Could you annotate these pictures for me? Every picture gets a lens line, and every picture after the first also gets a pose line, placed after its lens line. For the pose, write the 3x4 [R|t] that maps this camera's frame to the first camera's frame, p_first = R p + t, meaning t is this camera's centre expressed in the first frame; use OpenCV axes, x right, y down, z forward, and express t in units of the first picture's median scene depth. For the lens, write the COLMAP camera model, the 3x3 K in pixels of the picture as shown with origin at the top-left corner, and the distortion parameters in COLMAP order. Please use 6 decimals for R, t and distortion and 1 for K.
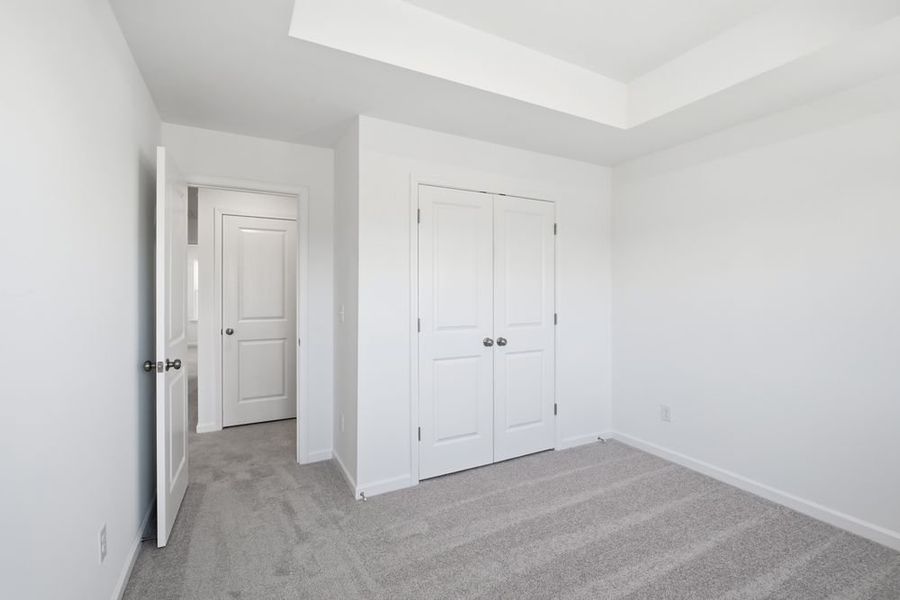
lens RADIAL K [[404.4, 0, 448.0], [0, 404.4, 290.0], [0, 0, 1]] dist [-0.001442, -0.000336]
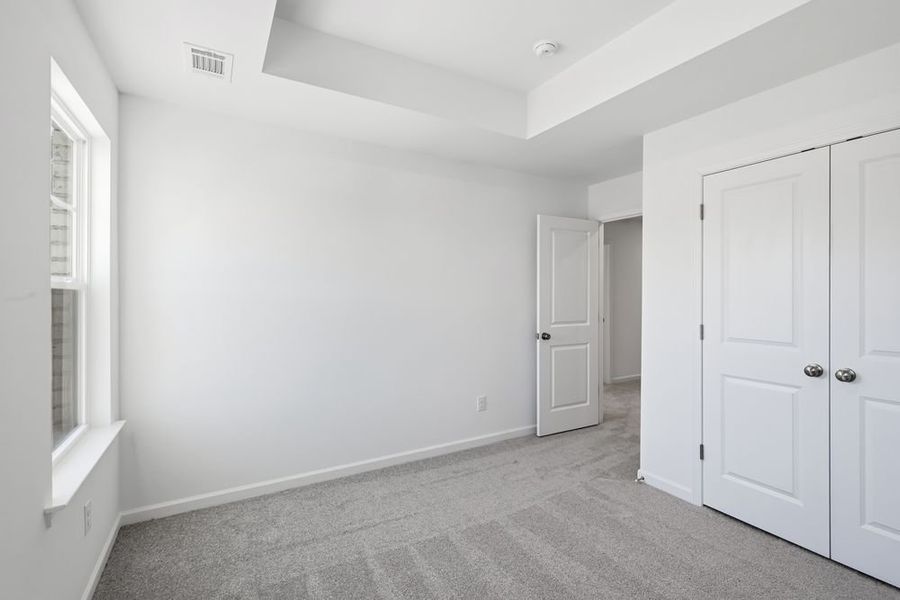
lens RADIAL K [[413.5, 0, 472.8], [0, 413.5, 296.3], [0, 0, 1]] dist [-0.000253, -0.000525]
pose [[0.073753, 0.007357, -0.997249, 0.773271], [-0.001467, 0.999973, 0.007268, 0.001290], [0.997275, 0.000927, 0.073762, 0.401350]]
